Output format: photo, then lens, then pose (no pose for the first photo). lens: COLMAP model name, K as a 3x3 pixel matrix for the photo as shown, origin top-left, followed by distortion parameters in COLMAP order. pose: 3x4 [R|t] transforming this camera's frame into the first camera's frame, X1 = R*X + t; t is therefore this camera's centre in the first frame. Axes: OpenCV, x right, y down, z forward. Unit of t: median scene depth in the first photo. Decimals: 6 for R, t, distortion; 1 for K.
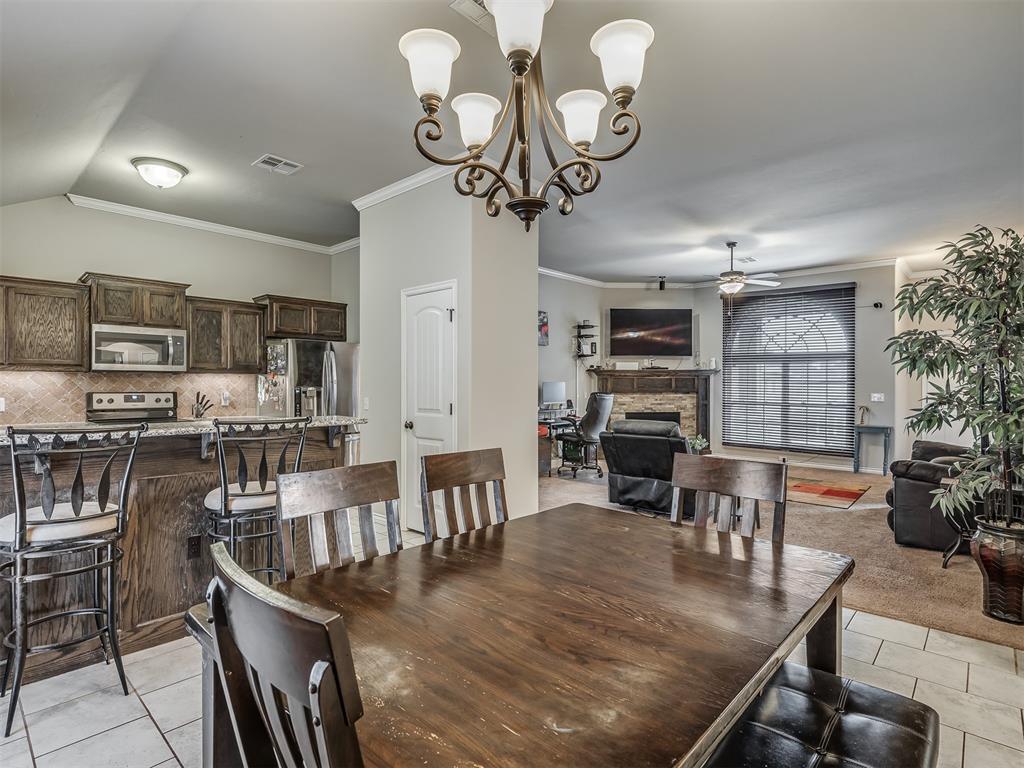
lens RADIAL K [[518.5, 0, 533.5], [0, 518.5, 385.3], [0, 0, 1]] dist [-0.001755, -0.000784]
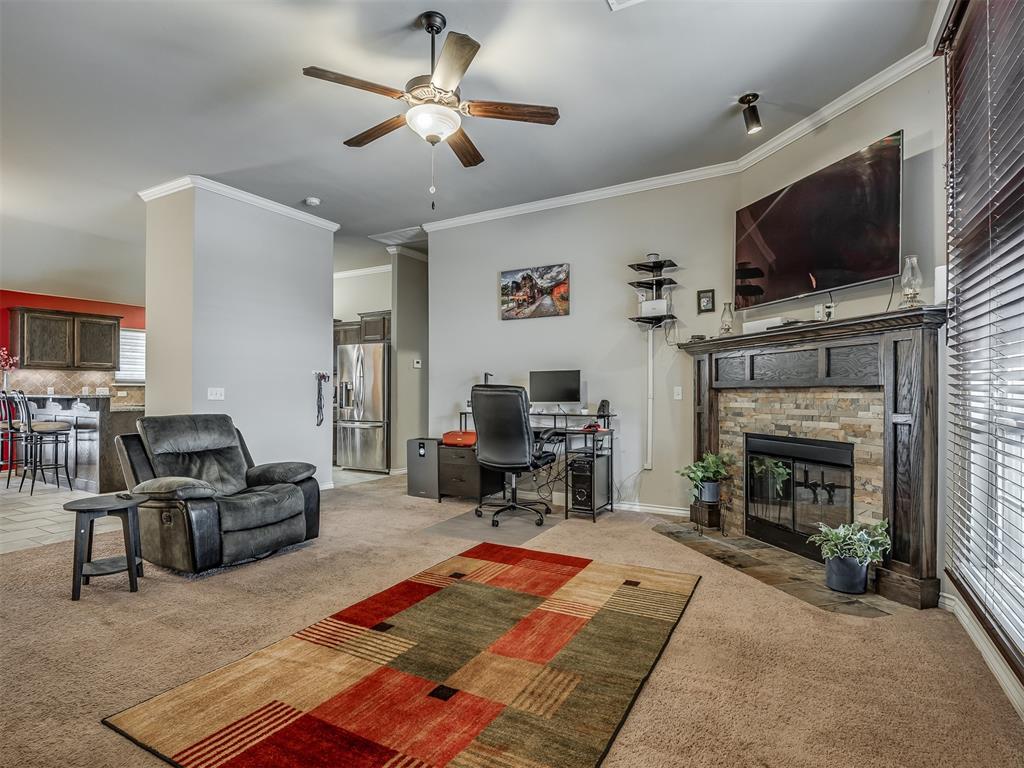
lens RADIAL K [[537.8, 0, 512.0], [0, 537.8, 384.0], [0, 0, 1]] dist [0.001096, -0.000107]
pose [[0.210572, -0.015672, -0.977453, 0.595569], [-0.001304, 0.999866, -0.016313, 0.018376], [0.977577, 0.004710, 0.210523, 0.710712]]
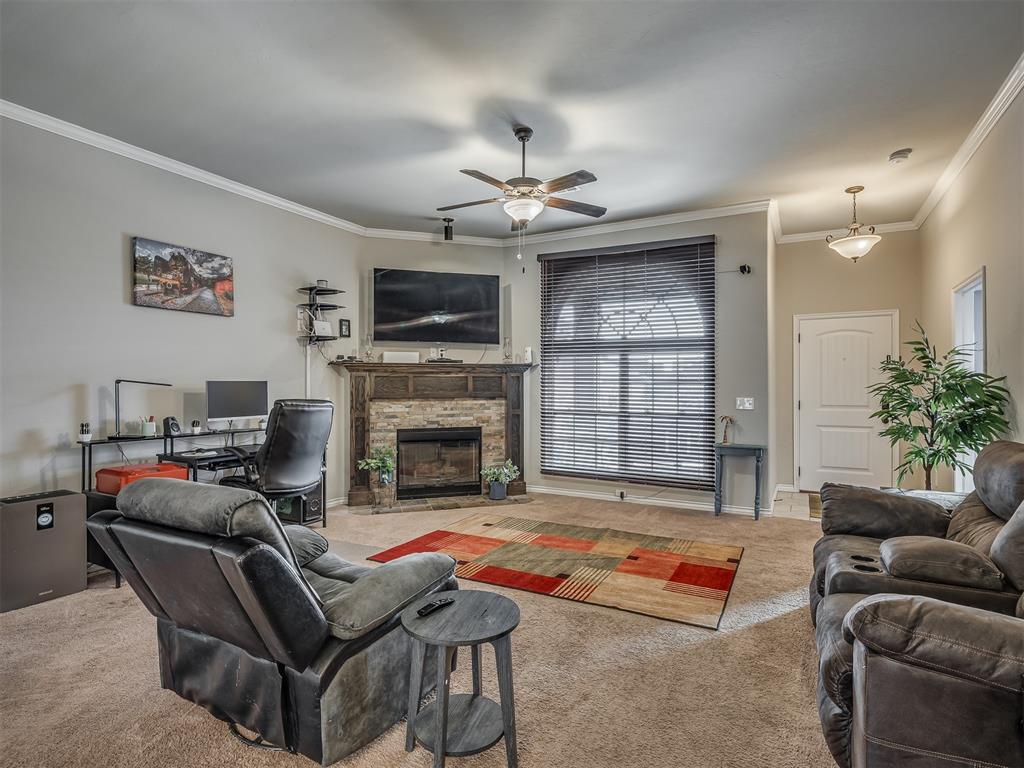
lens RADIAL K [[518.5, 0, 533.5], [0, 518.5, 385.3], [0, 0, 1]] dist [-0.001755, -0.000784]
pose [[0.969539, -0.001201, 0.244936, 0.185865], [0.002851, 0.999976, -0.006383, 0.002436], [-0.244922, 0.006887, 0.969518, 0.334096]]
